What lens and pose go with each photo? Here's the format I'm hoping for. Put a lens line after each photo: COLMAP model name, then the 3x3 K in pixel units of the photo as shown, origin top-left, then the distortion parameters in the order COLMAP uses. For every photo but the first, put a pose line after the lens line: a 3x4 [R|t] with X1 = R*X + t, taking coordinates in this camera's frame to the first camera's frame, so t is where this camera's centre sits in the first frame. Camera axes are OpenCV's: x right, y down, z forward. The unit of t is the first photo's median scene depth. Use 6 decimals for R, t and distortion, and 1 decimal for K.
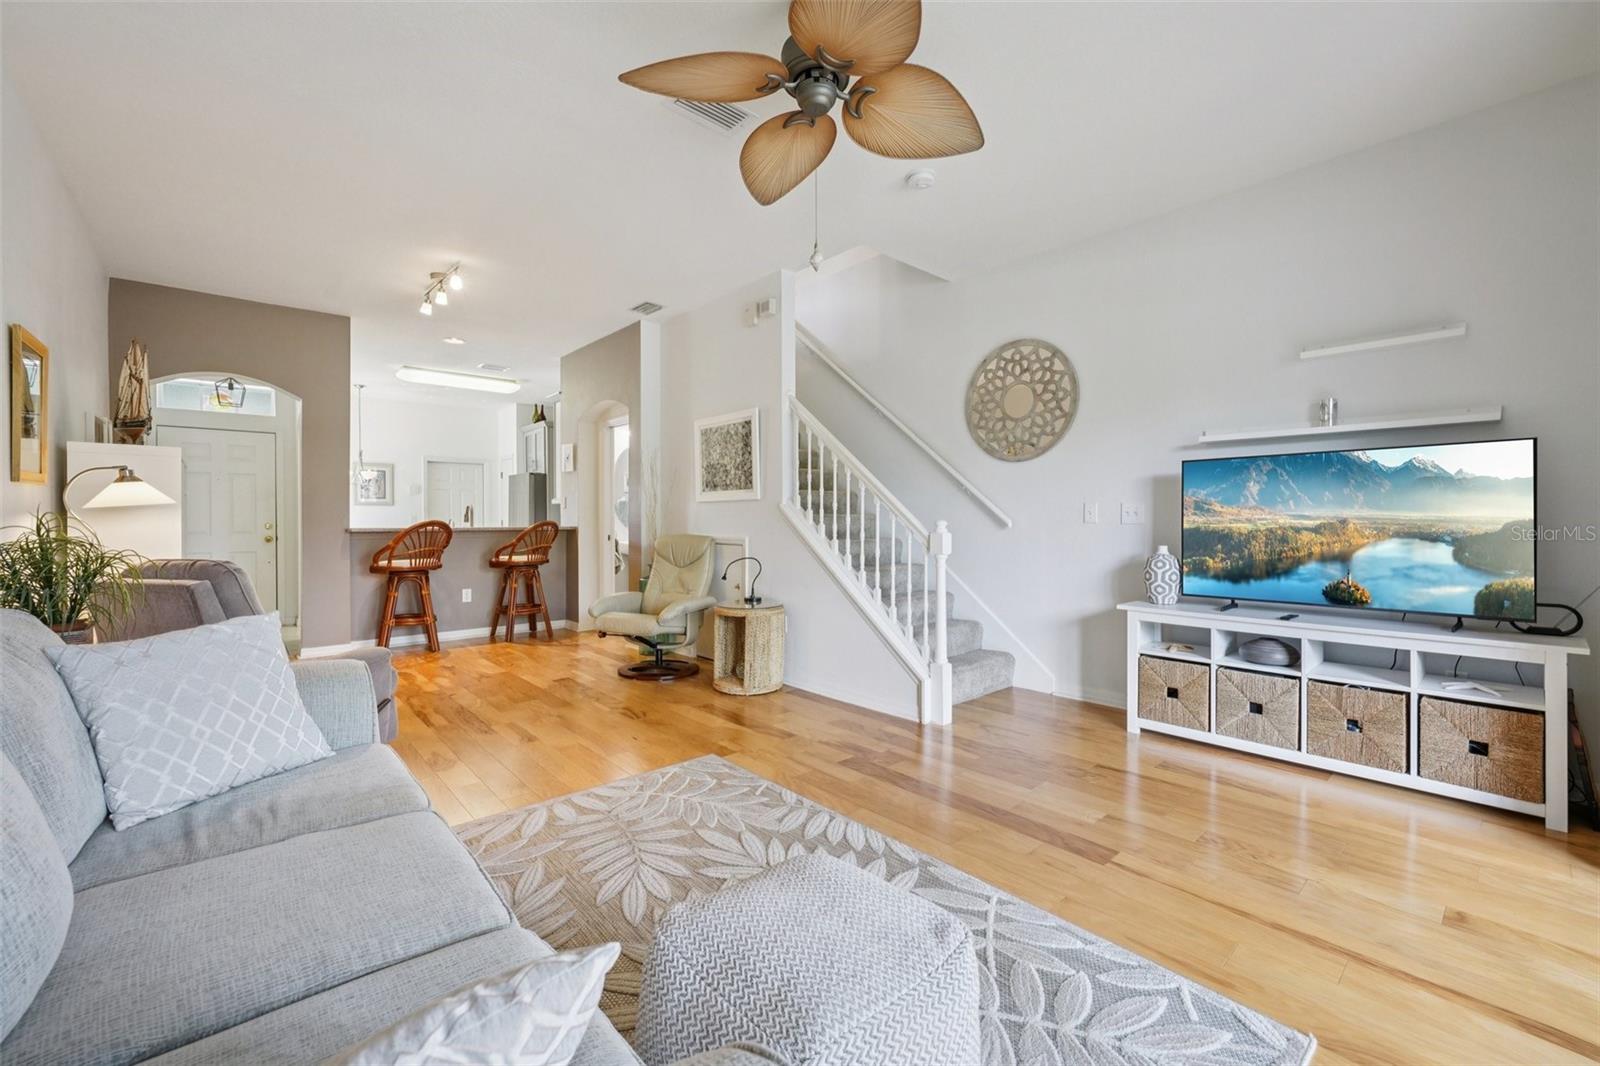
lens RADIAL K [[654.2, 0, 795.1], [0, 654.2, 522.5], [0, 0, 1]] dist [-0.007501, -0.000050]
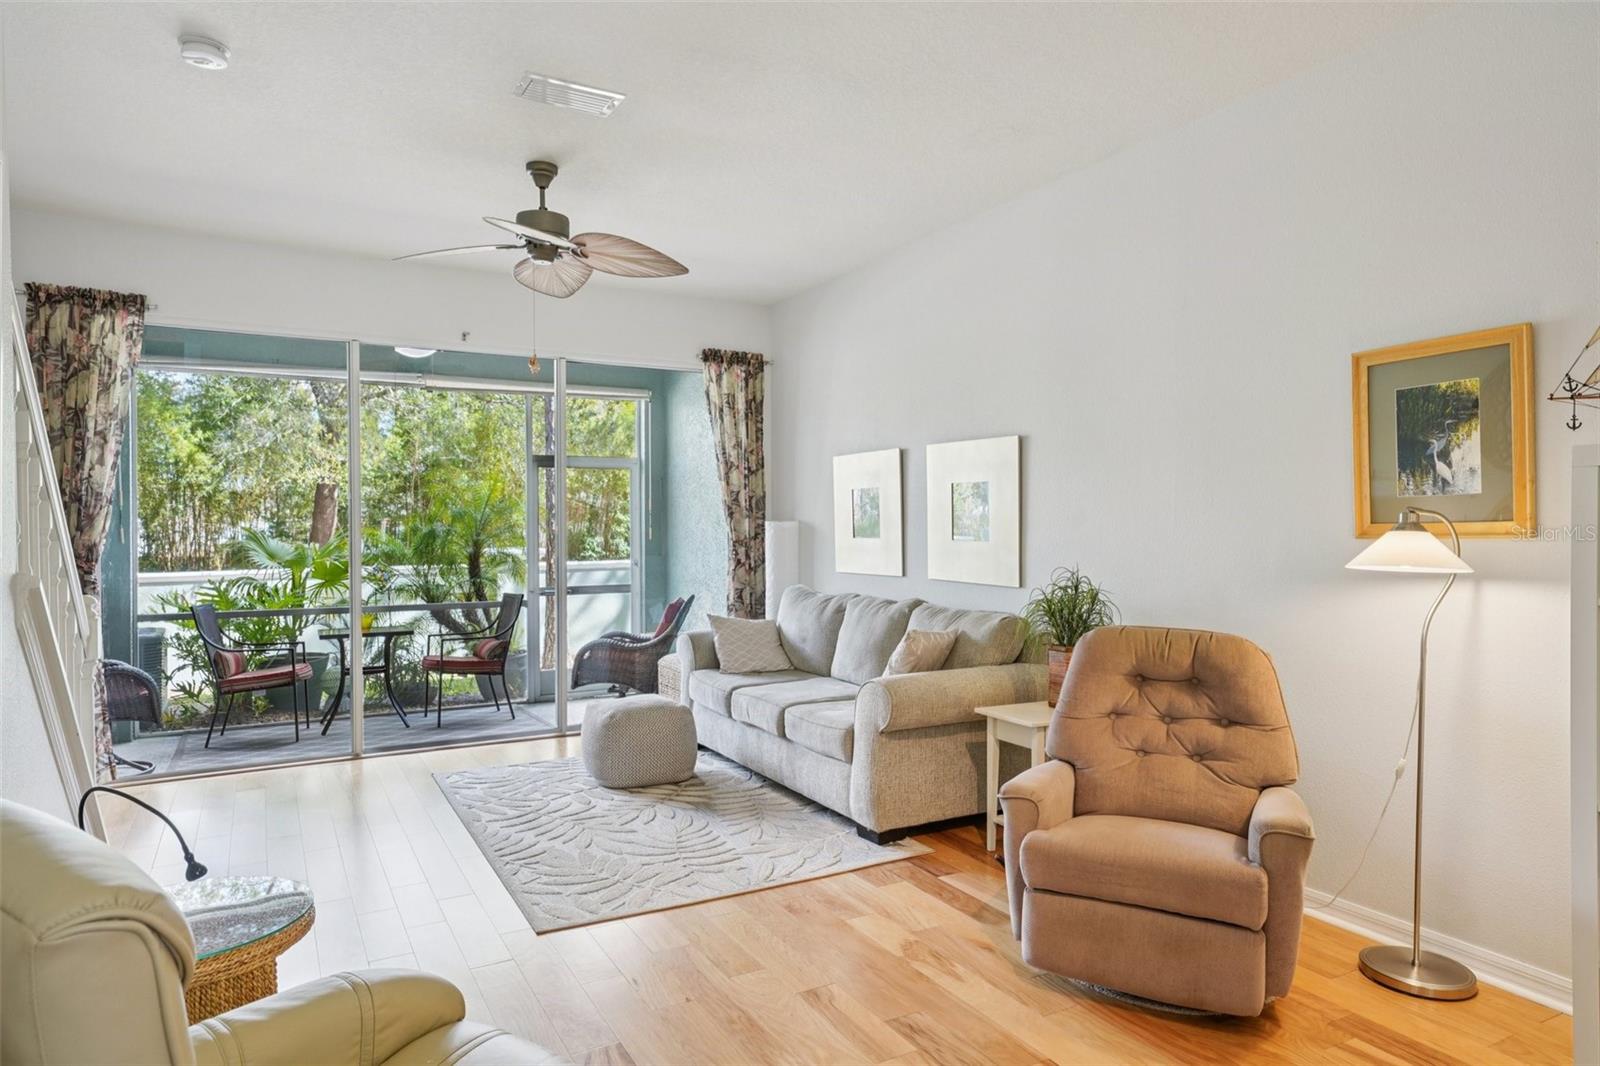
lens RADIAL K [[972.9, 0, 798.5], [0, 972.9, 538.2], [0, 0, 1]] dist [0.020900, 0.001143]
pose [[-0.977035, 0.001920, 0.213070, -0.463009], [0.005338, 0.999866, 0.015465, -0.053338], [-0.213012, 0.016248, -0.976914, 1.467797]]
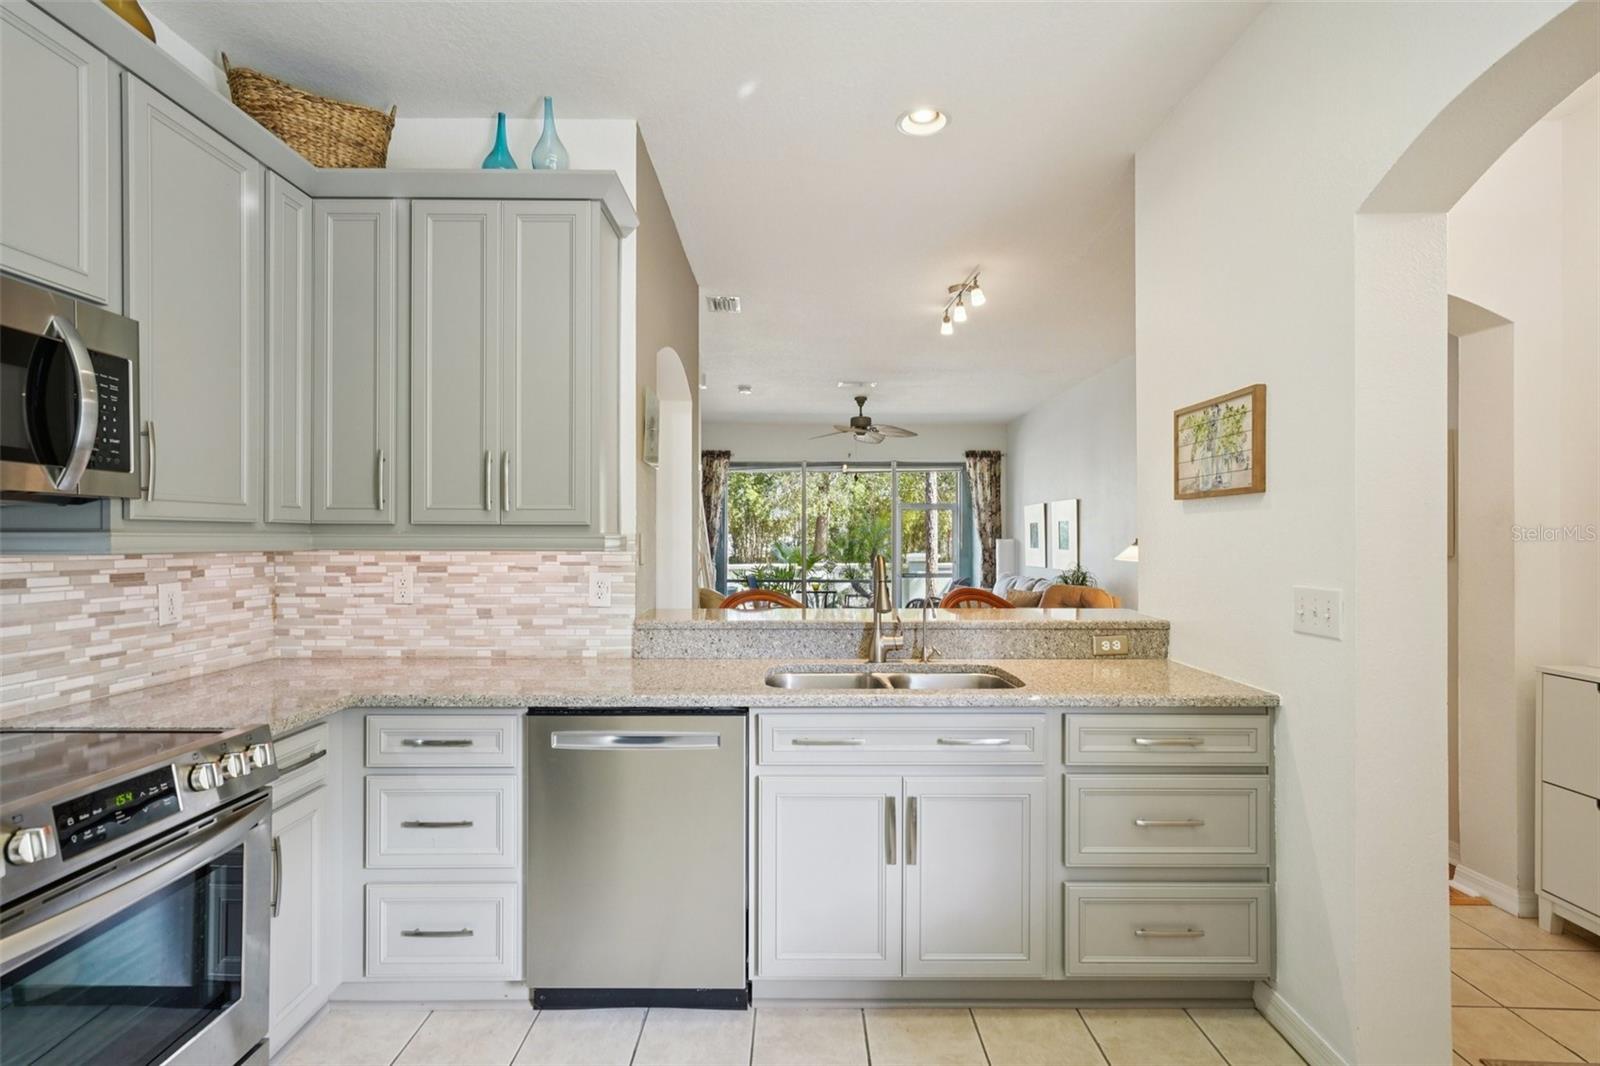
lens RADIAL K [[753.9, 0, 795.5], [0, 753.9, 538.7], [0, 0, 1]] dist [0.000751, 0.000620]
pose [[-0.750657, 0.001992, 0.660689, -1.157384], [0.002969, 0.999996, 0.000359, -0.060883], [-0.660685, 0.002231, -0.750660, 2.112980]]
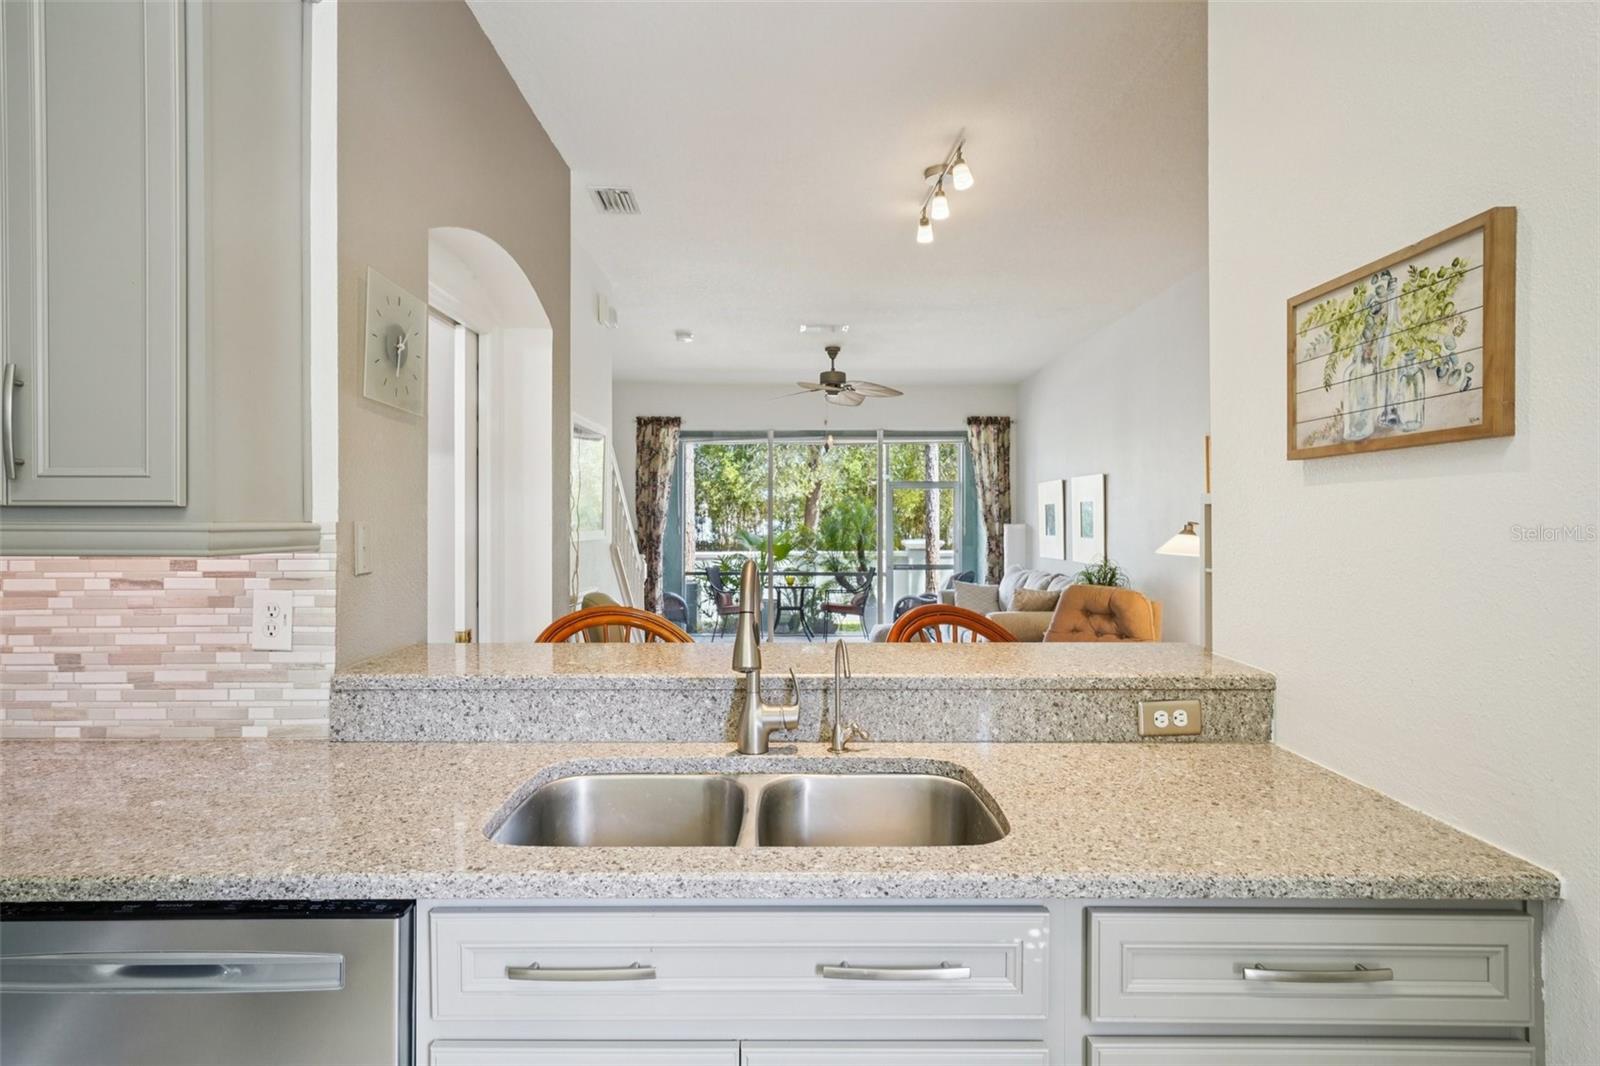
lens RADIAL K [[822.5, 0, 791.6], [0, 822.5, 524.6], [0, 0, 1]] dist [0.004974, 0.001841]
pose [[-0.748952, 0.000705, 0.662624, -1.058906], [0.003678, 0.999988, 0.003093, -0.064428], [-0.662615, 0.004753, -0.748946, 1.866589]]
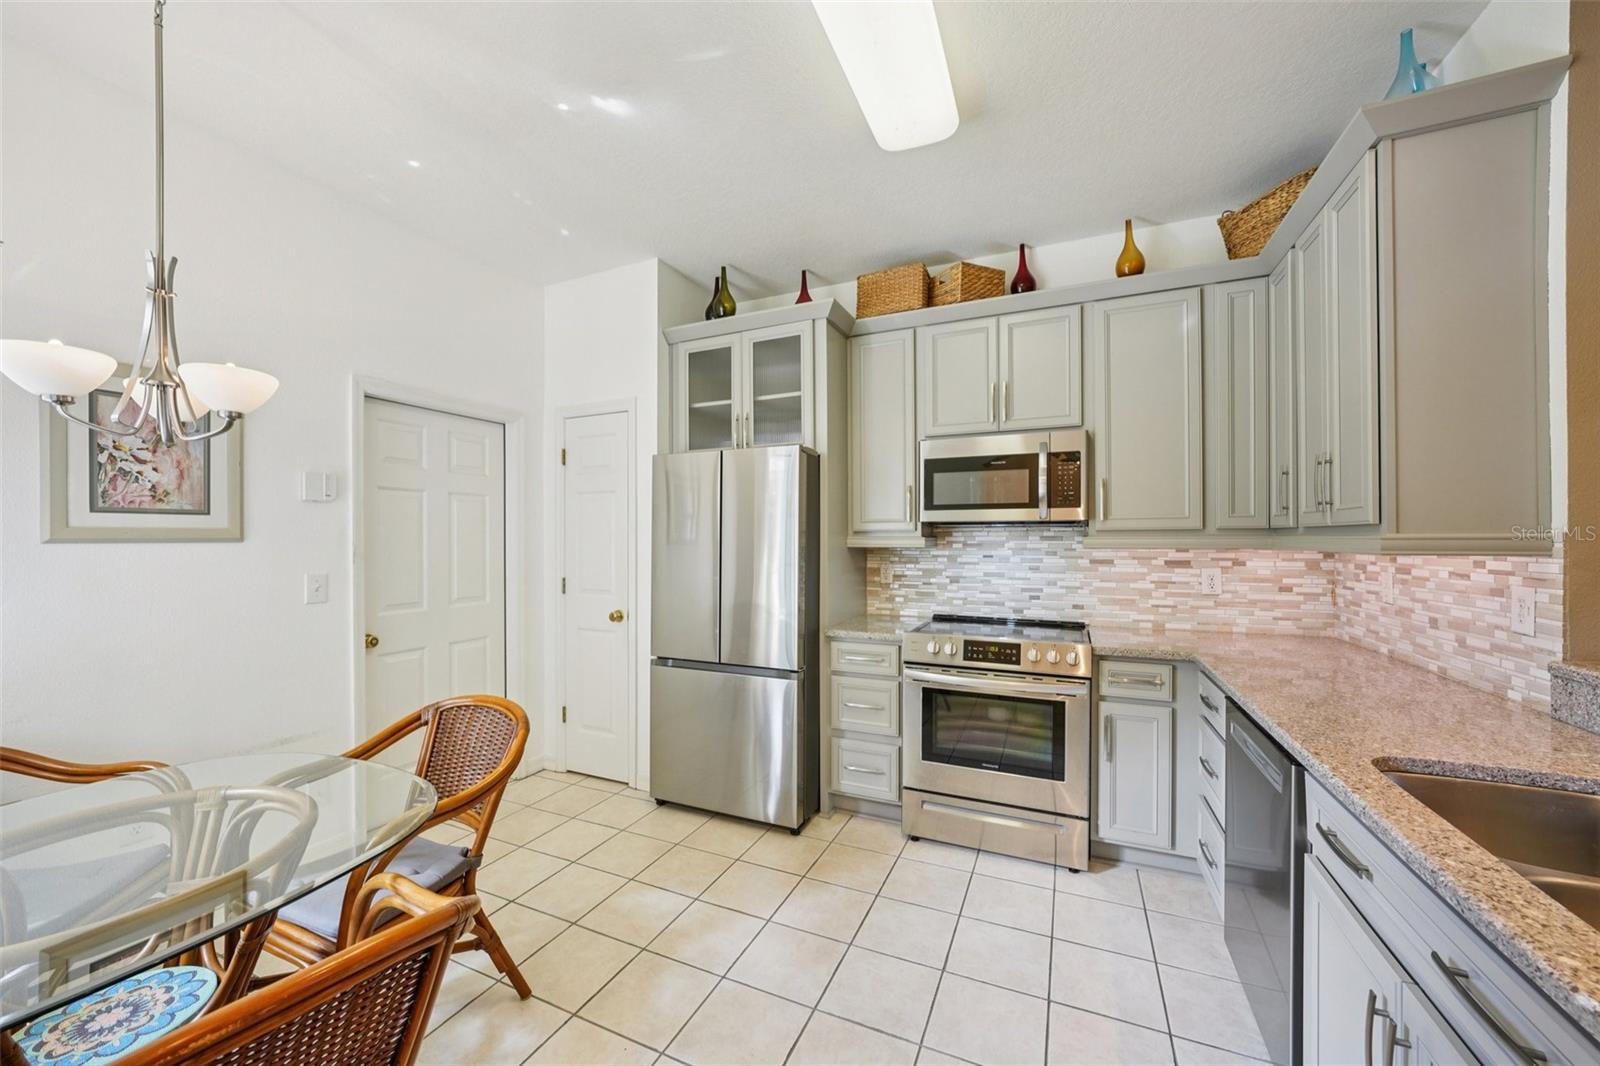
lens RADIAL K [[601.1, 0, 793.6], [0, 601.1, 536.1], [0, 0, 1]] dist [-0.025144, 0.006837]
pose [[0.912589, 0.004019, 0.408859, -1.166250], [0.000046, 0.999951, -0.009932, -0.059772], [-0.408878, 0.009082, 0.912544, 1.579231]]
